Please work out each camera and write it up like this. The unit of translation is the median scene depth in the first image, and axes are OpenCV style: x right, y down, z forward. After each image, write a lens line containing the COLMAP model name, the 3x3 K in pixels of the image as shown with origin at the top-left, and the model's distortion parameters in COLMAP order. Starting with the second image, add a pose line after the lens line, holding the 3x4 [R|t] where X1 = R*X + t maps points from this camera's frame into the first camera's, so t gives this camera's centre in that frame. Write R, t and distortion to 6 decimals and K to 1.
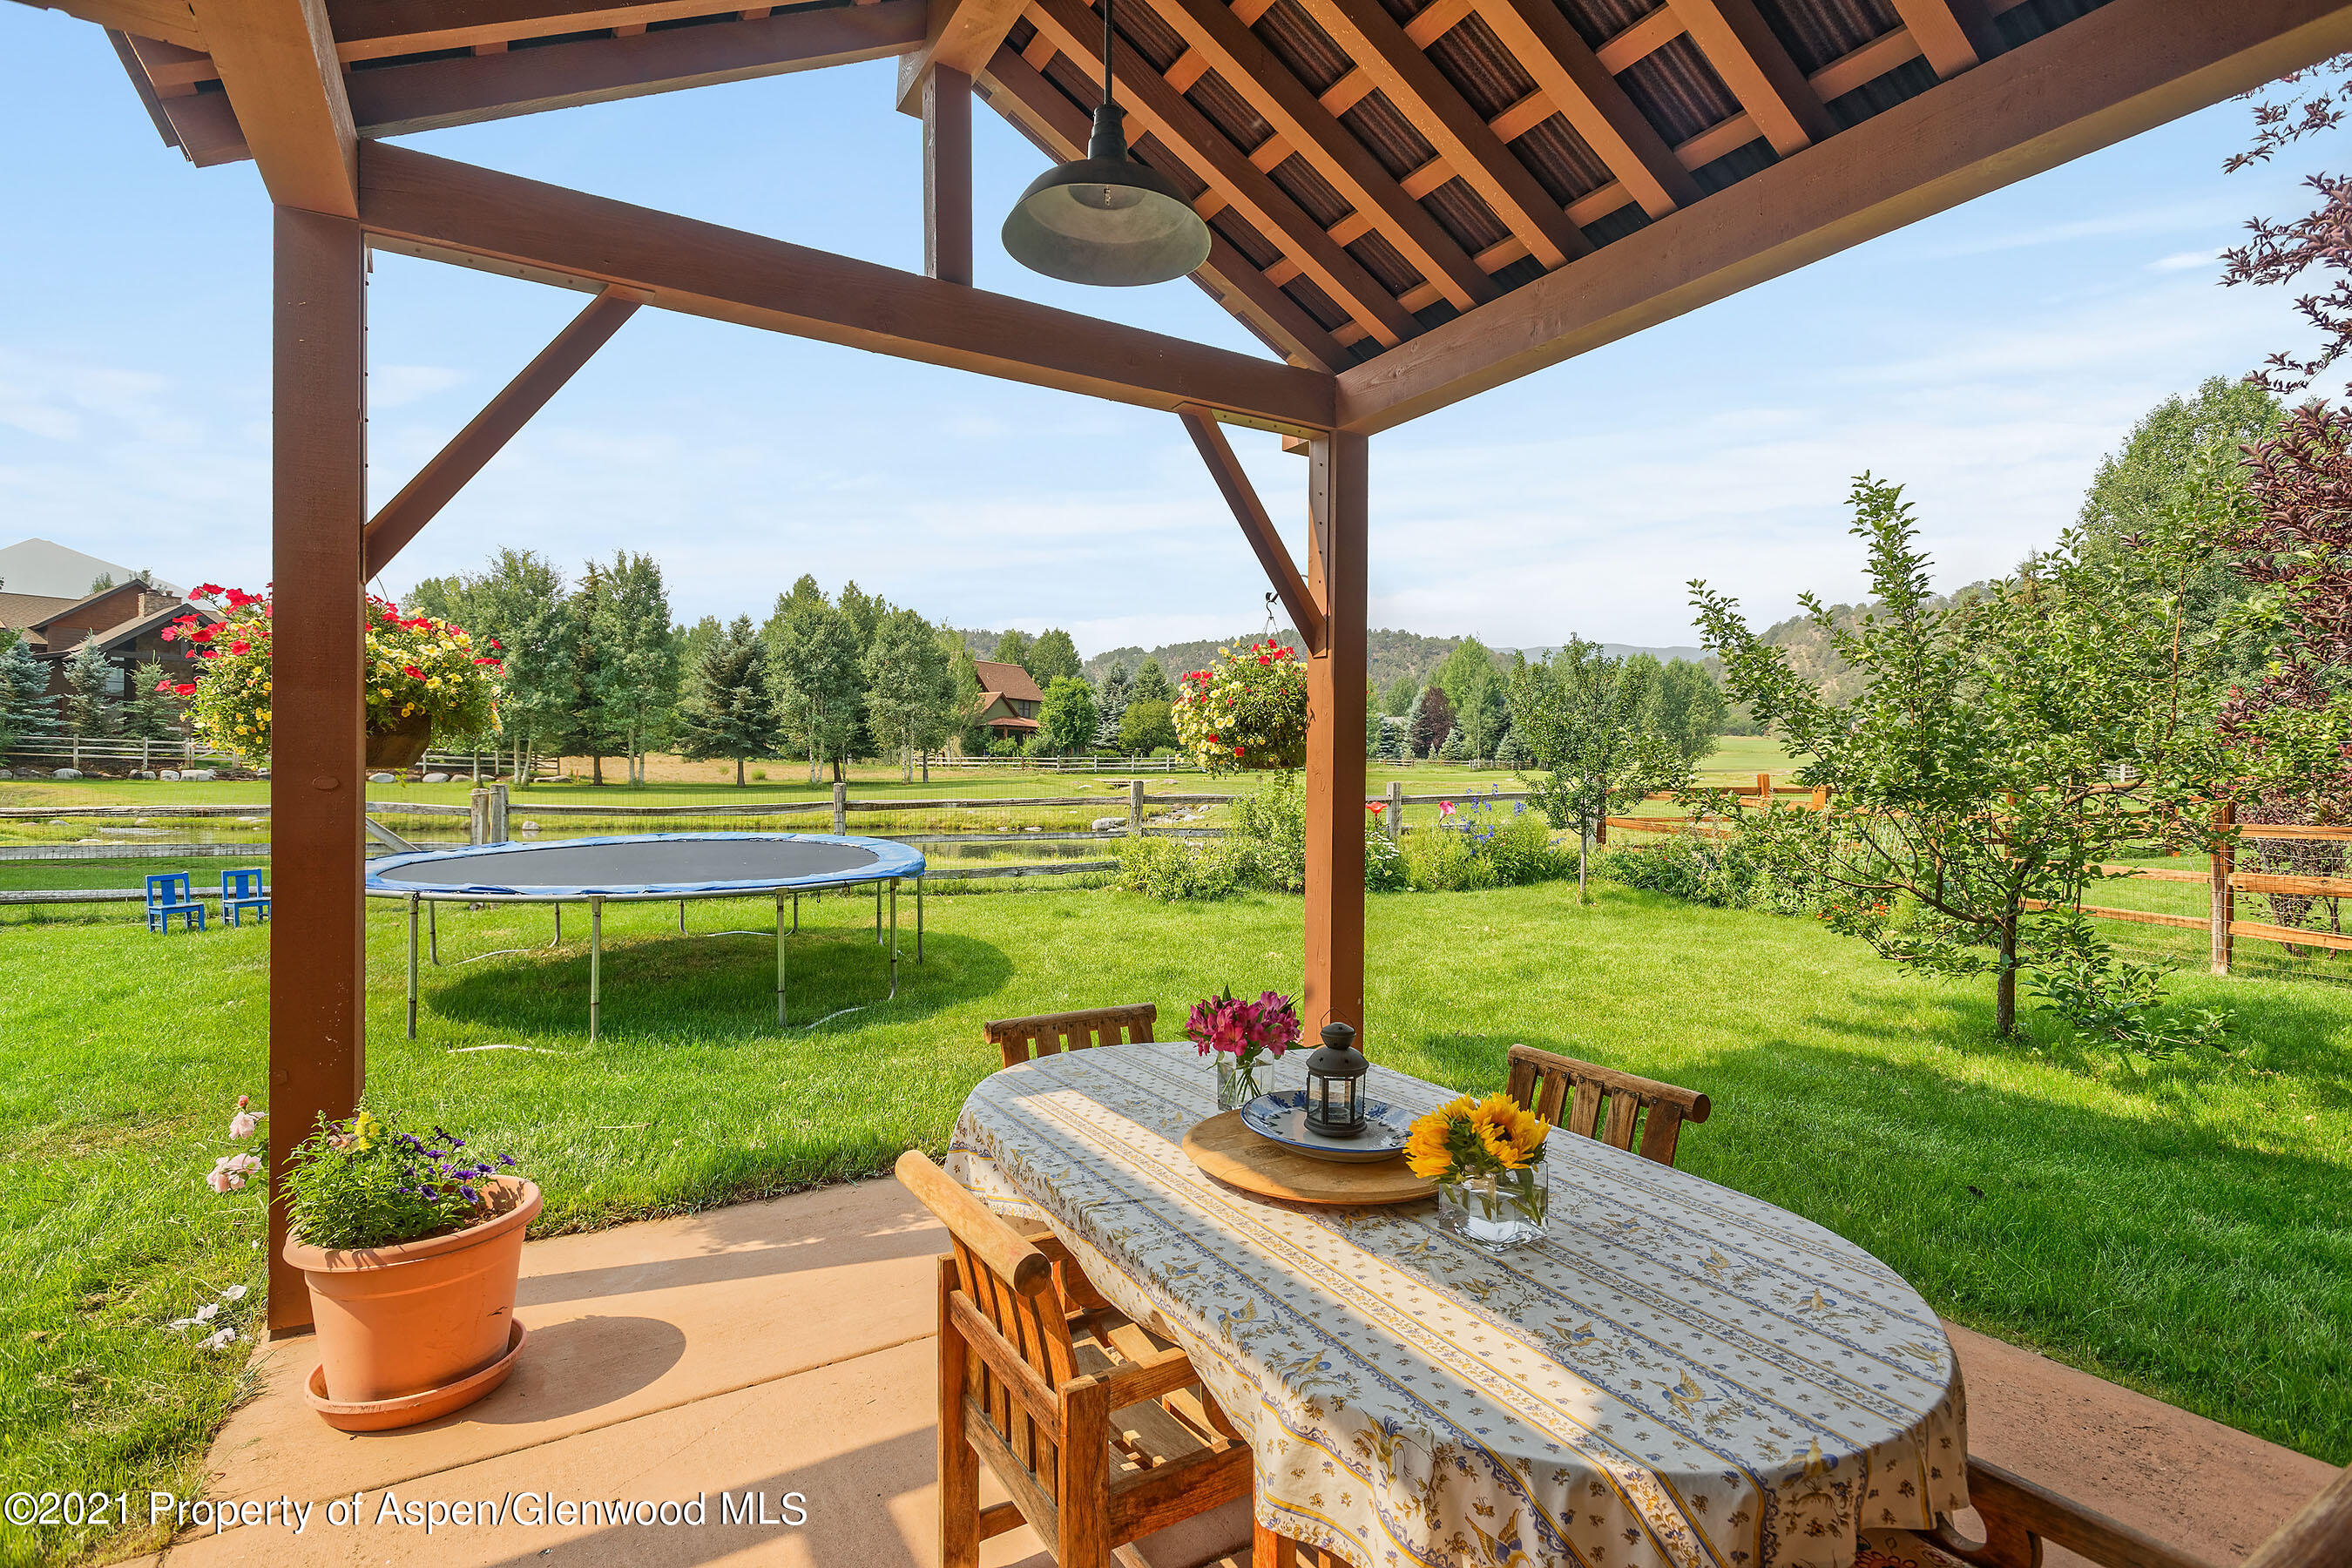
lens RADIAL K [[1122.8, 0, 1182.0], [0, 1122.8, 780.7], [0, 0, 1]] dist [-0.001933, 0.001413]
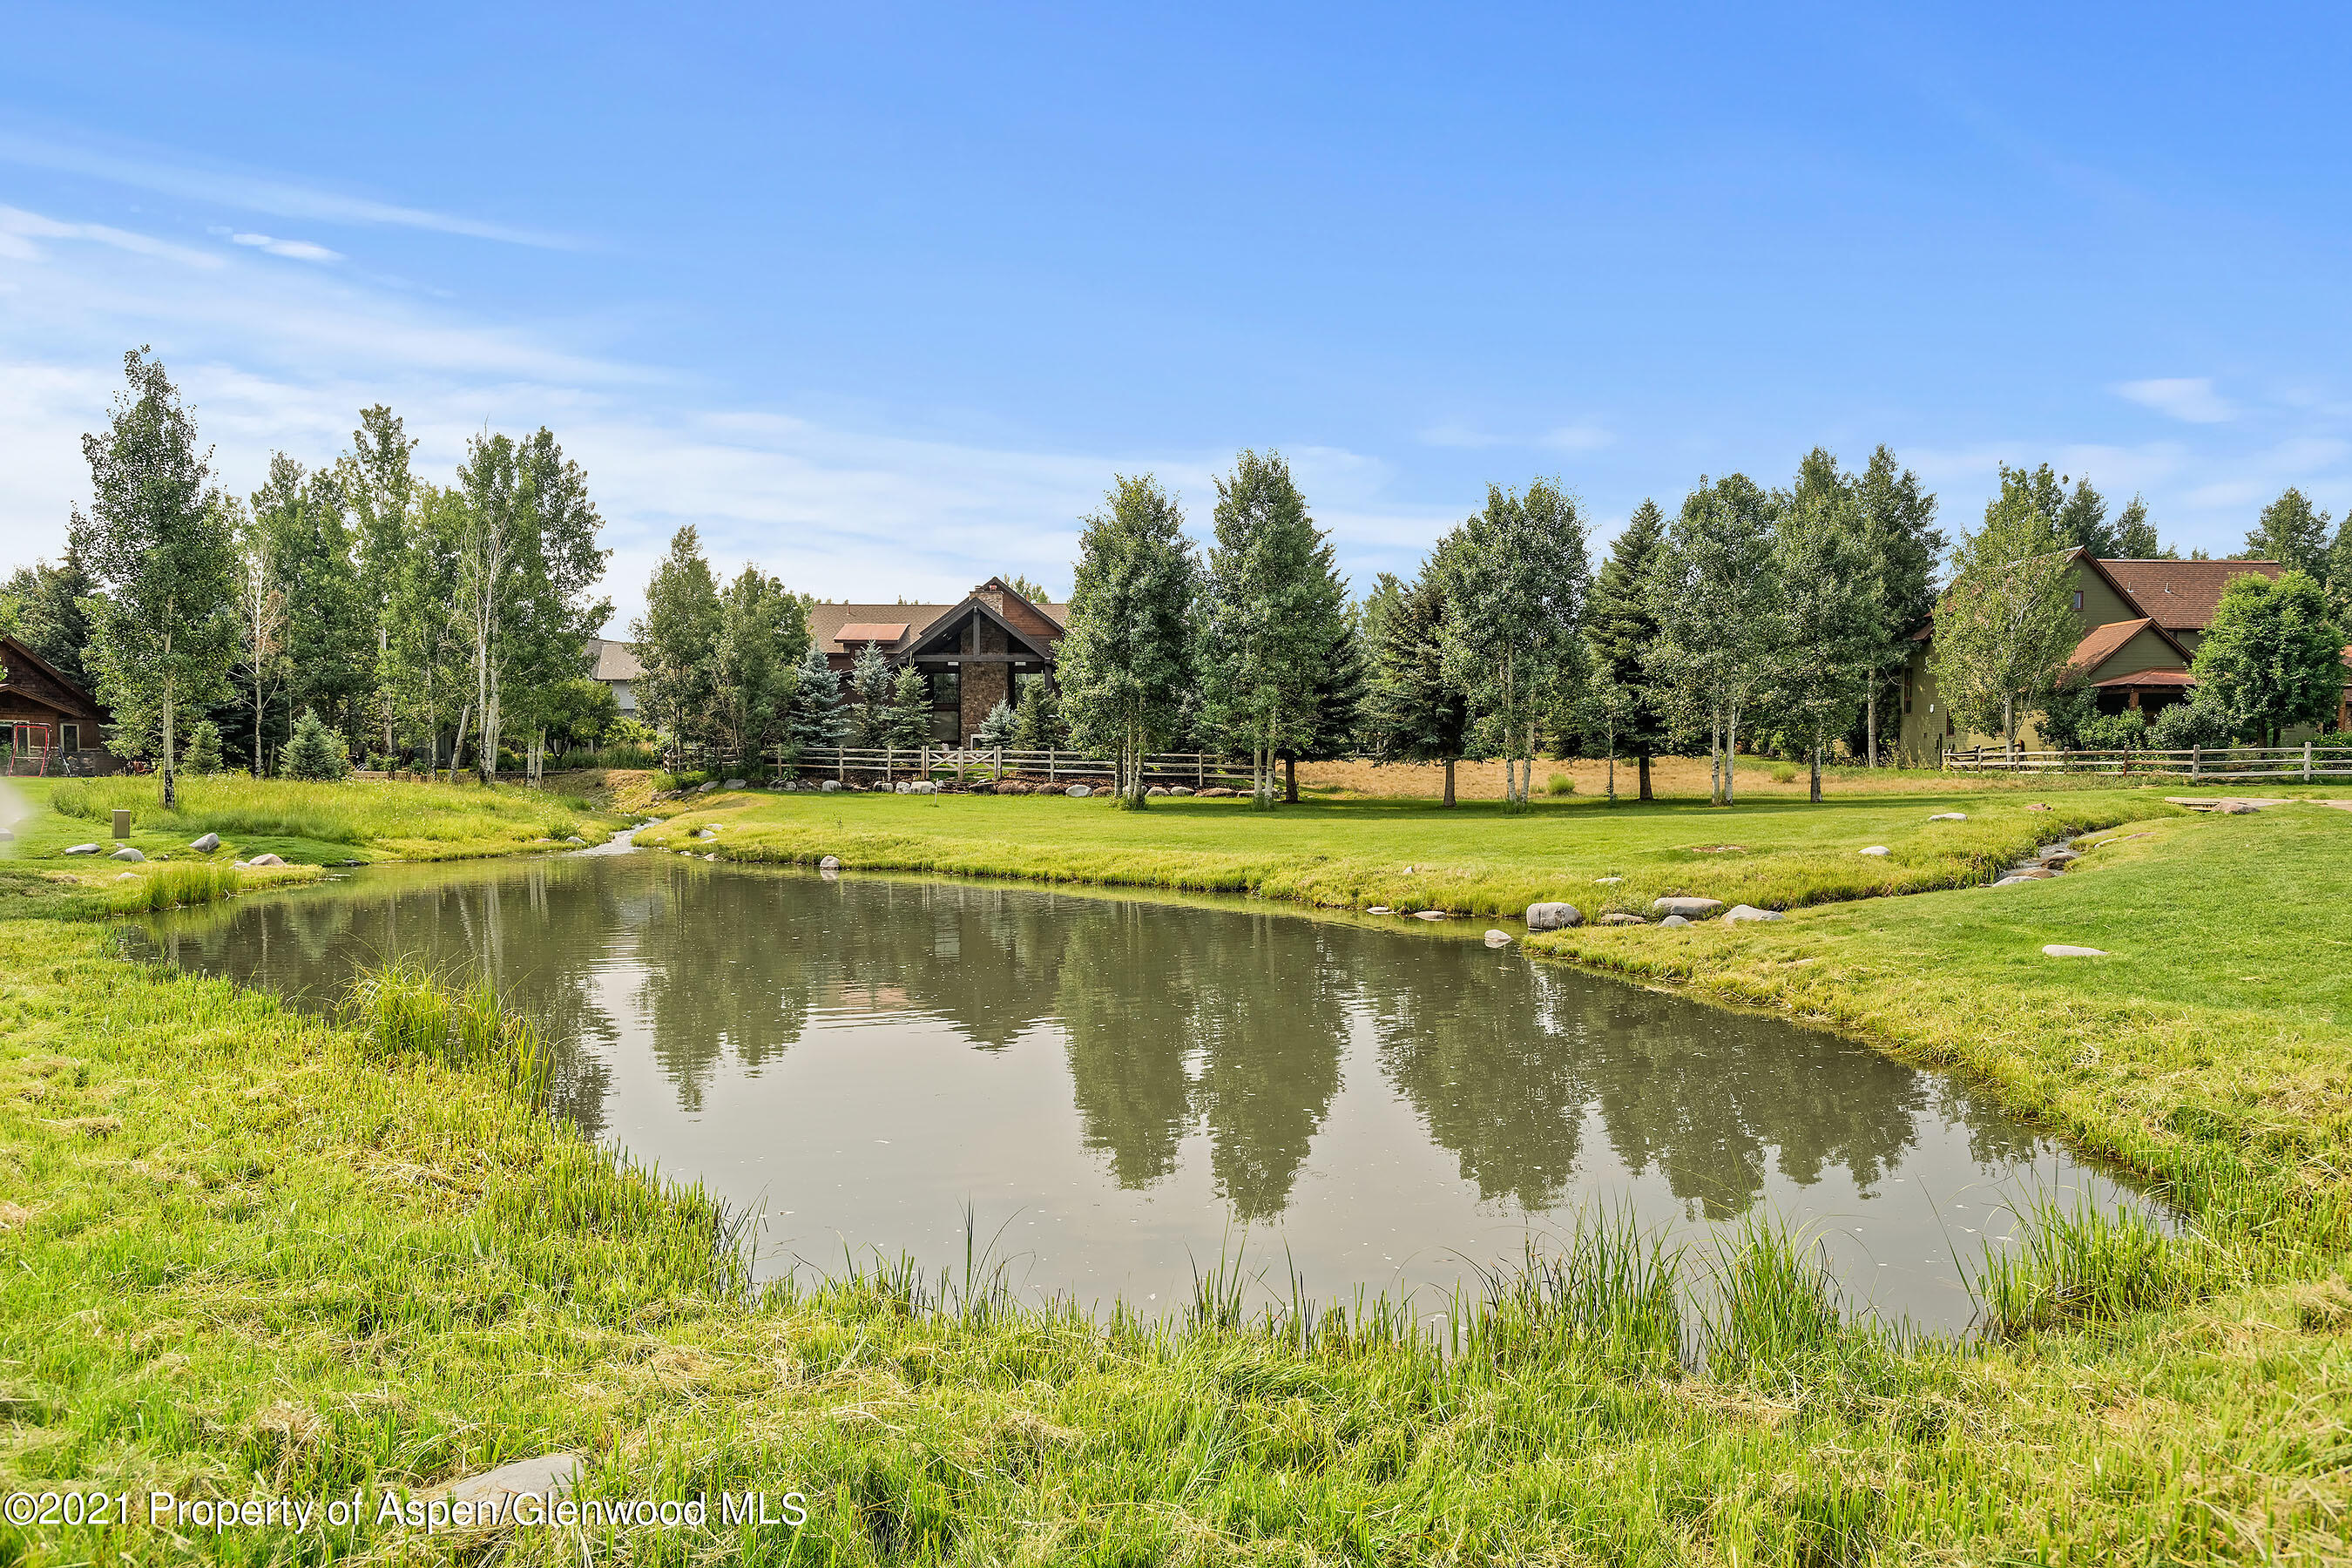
lens RADIAL K [[1531.3, 0, 1176.3], [0, 1531.3, 780.7], [0, 0, 1]] dist [-0.002842, -0.002249]
pose [[0.581926, -0.001905, -0.813239, 0.218627], [-0.003103, 0.999985, -0.004563, -0.004935], [0.813236, 0.005179, 0.581911, 0.418194]]
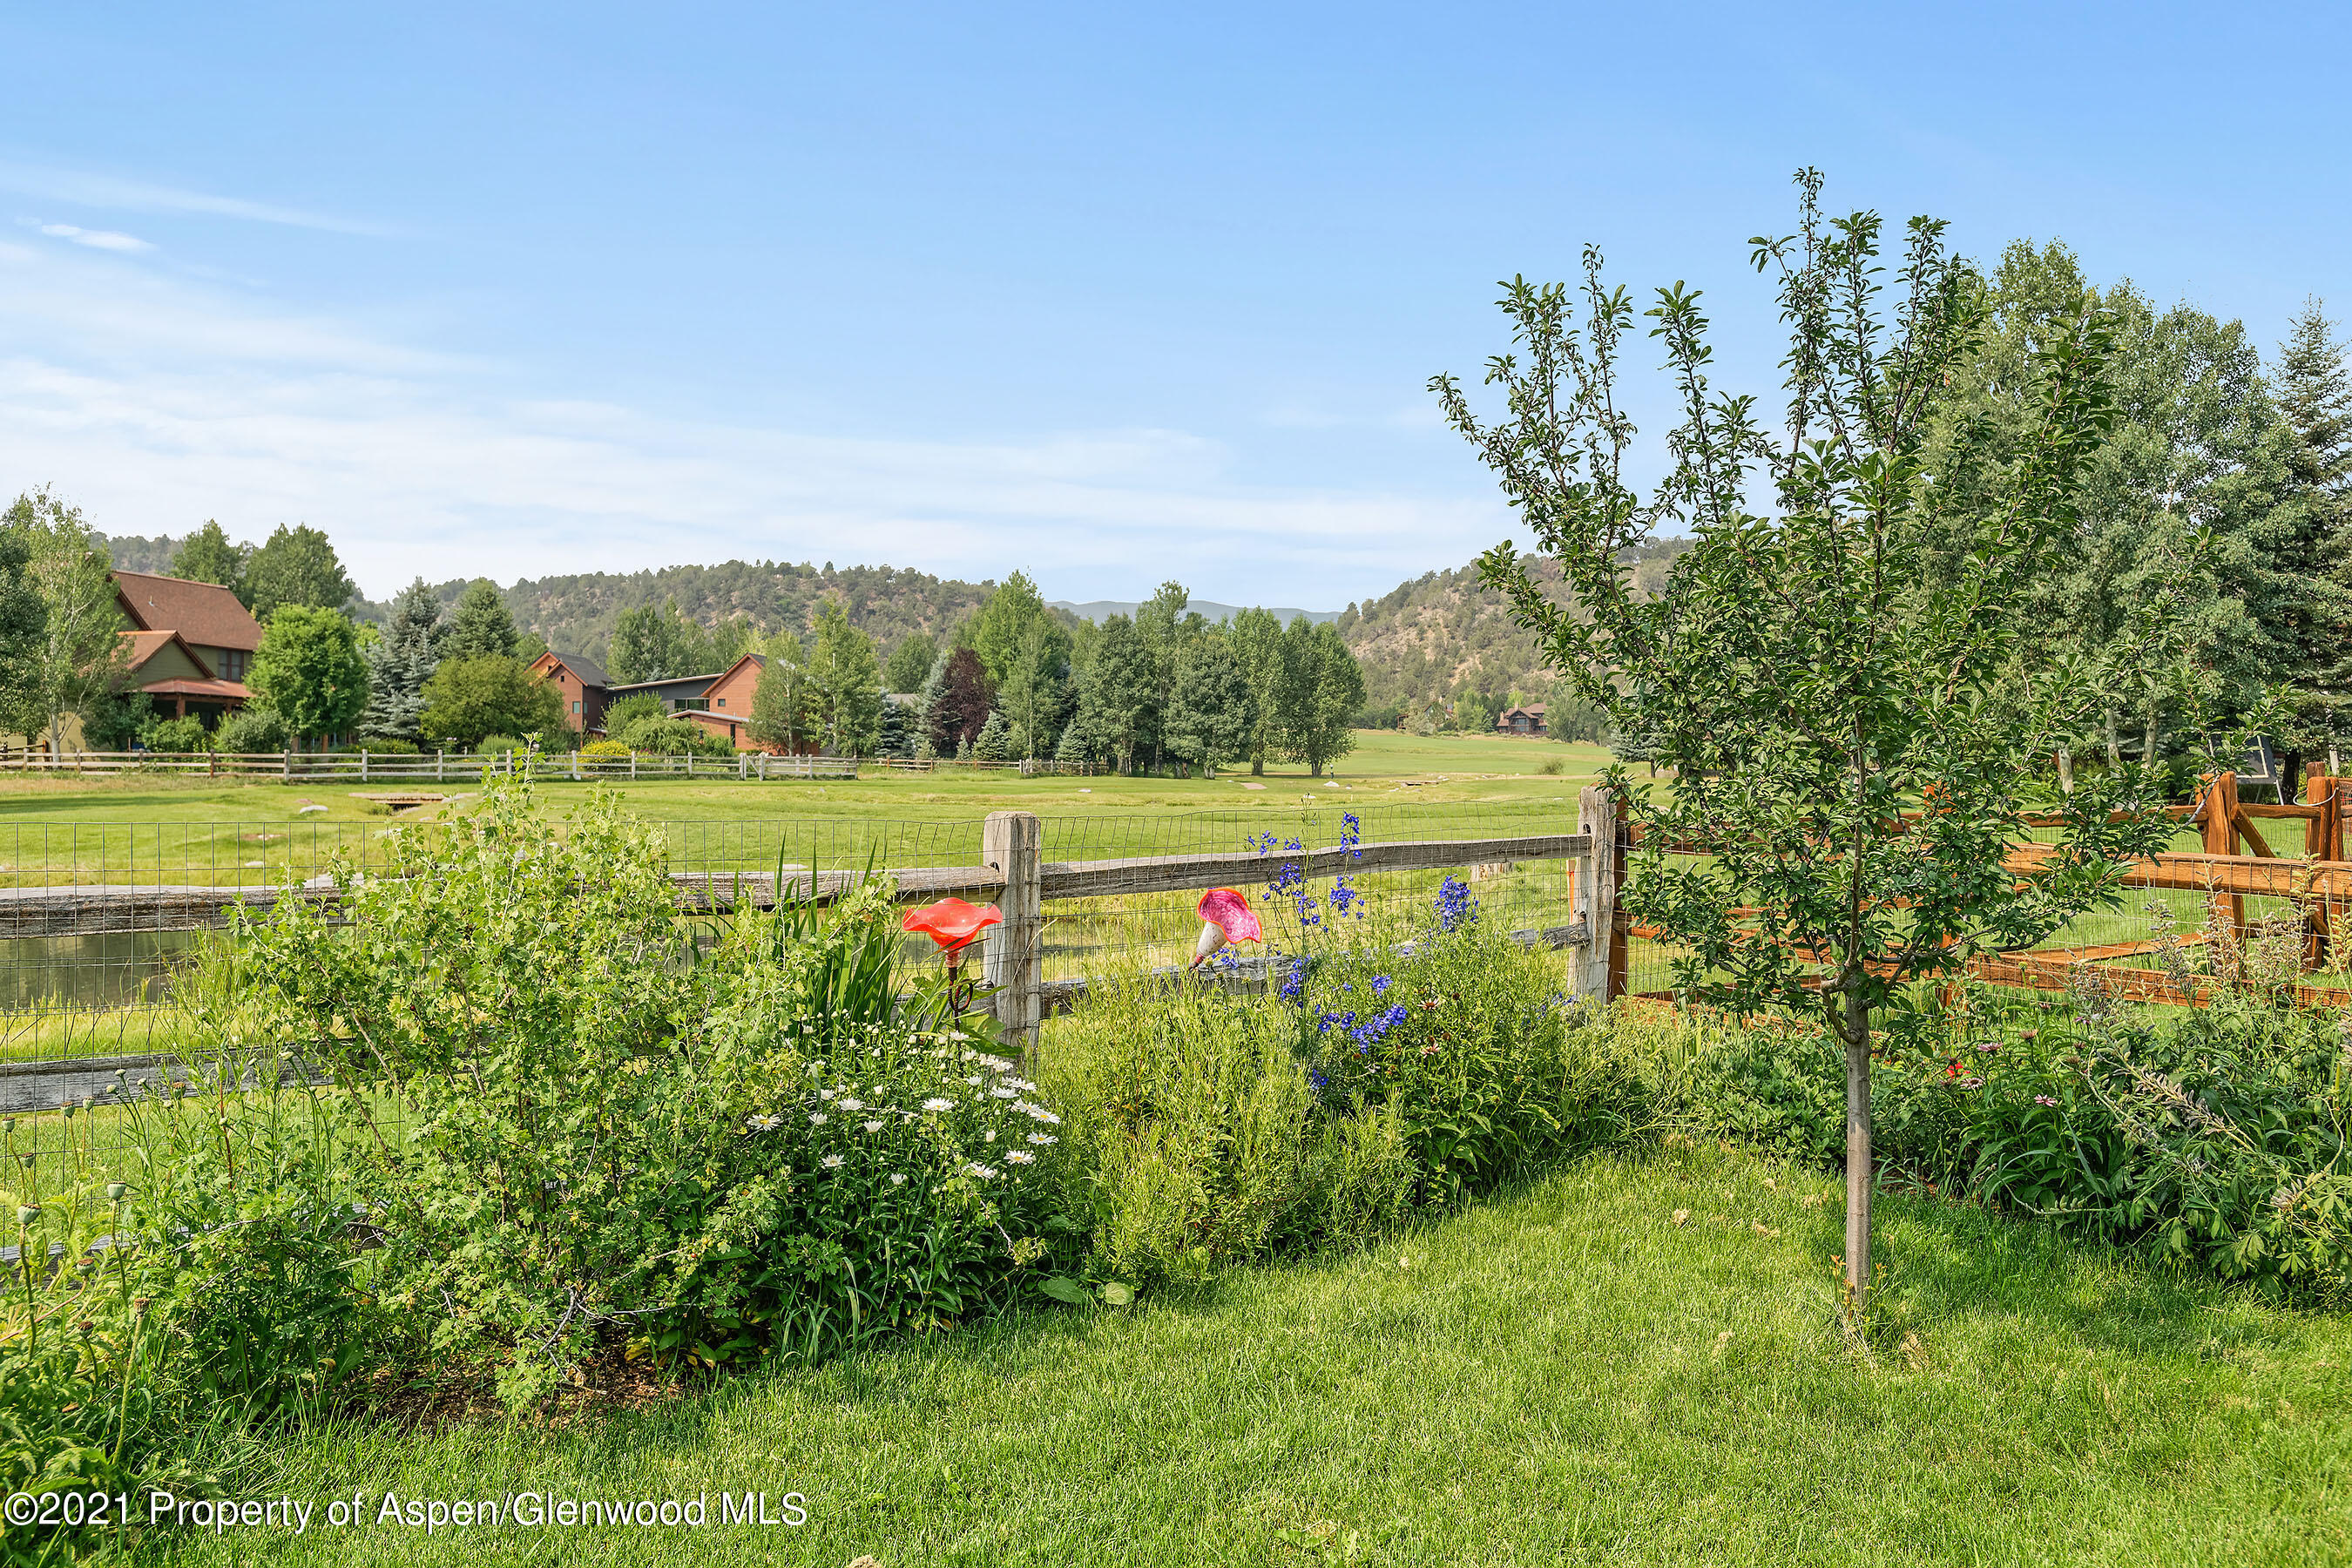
lens RADIAL K [[1660.9, 0, 1173.4], [0, 1660.9, 781.2], [0, 0, 1]] dist [-0.001873, -0.003143]
pose [[0.939171, -0.003112, 0.343435, 0.022519], [0.005391, 0.999969, -0.005681, -0.000939], [-0.343406, 0.007187, 0.939159, 0.152953]]
